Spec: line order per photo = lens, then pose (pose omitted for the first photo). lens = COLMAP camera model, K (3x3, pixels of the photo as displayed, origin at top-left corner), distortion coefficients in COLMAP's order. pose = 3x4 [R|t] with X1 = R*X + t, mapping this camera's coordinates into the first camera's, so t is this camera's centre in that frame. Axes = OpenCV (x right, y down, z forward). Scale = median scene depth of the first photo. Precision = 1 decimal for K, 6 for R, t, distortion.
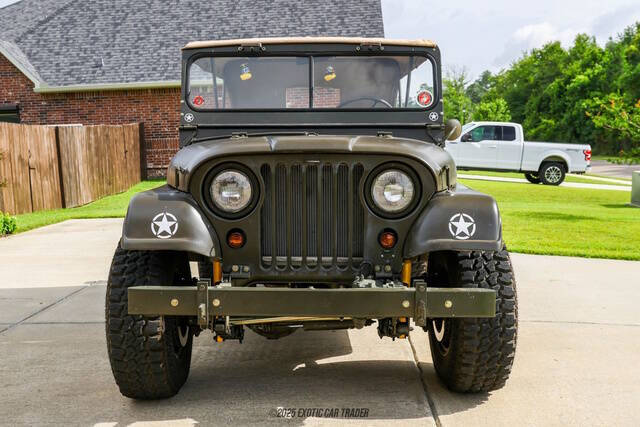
lens RADIAL K [[680.4, 0, 306.6], [0, 680.4, 215.0], [0, 0, 1]] dist [-0.006841, -0.012607]
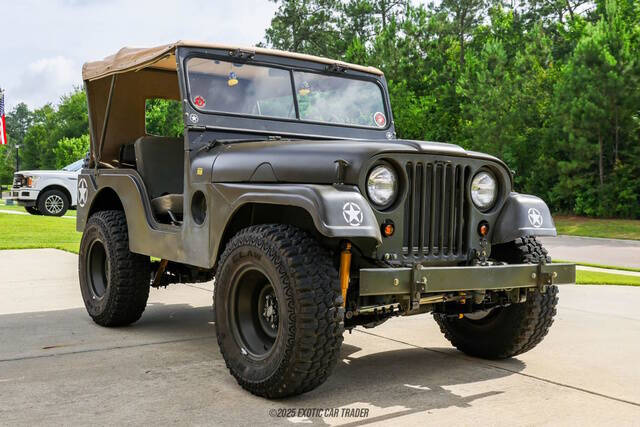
lens RADIAL K [[758.0, 0, 317.7], [0, 758.0, 204.4], [0, 0, 1]] dist [0.005978, -0.012525]
pose [[0.809422, 0.020013, 0.586887, -0.654332], [0.028491, 0.996904, -0.073288, 0.059085], [-0.586536, 0.076042, 0.806345, 0.058551]]
